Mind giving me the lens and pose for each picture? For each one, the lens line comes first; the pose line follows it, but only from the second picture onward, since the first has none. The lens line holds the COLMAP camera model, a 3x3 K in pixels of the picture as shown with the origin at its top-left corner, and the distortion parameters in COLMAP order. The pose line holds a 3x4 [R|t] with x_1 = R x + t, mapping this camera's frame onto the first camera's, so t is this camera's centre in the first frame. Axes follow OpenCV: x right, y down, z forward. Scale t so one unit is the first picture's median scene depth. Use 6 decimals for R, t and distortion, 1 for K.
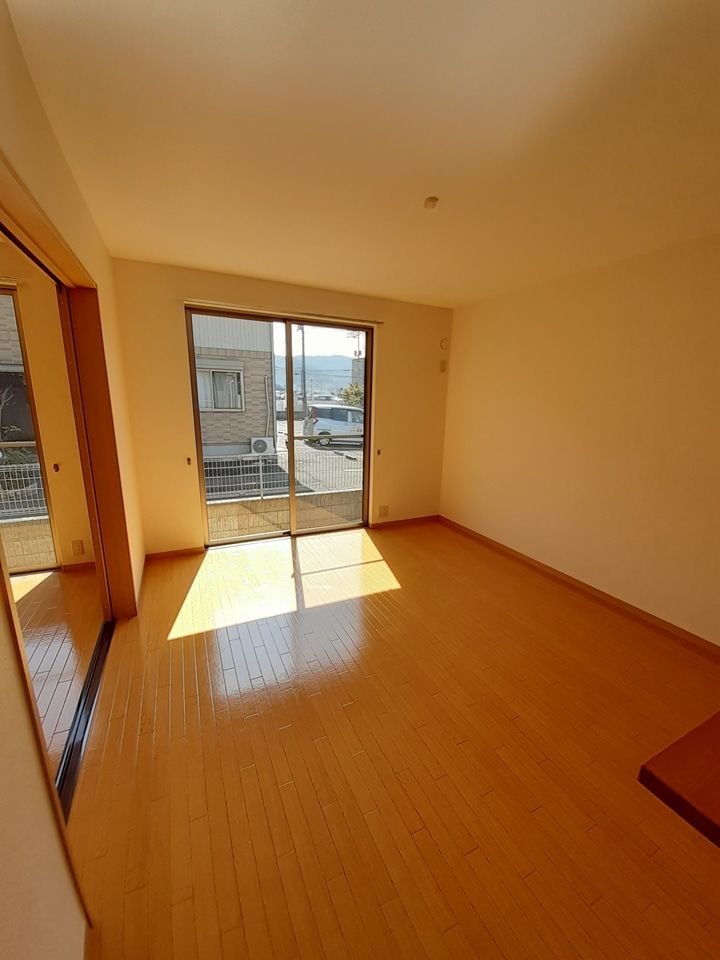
lens RADIAL K [[391.5, 0, 367.2], [0, 391.5, 478.6], [0, 0, 1]] dist [-0.001429, -0.000101]
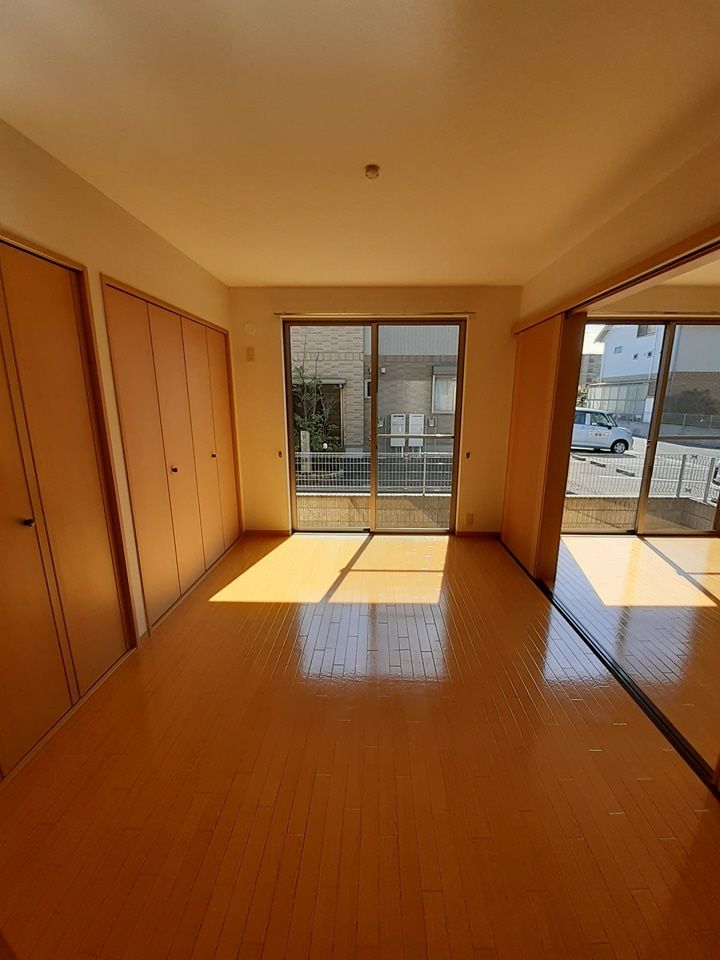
lens RADIAL K [[391.5, 0, 370.2], [0, 391.5, 483.0], [0, 0, 1]] dist [-0.001429, -0.000101]
pose [[0.885176, 0.073766, -0.459372, 0.266341], [-0.066862, 0.997271, 0.031303, -0.016293], [0.460428, 0.003006, 0.887692, 0.085963]]
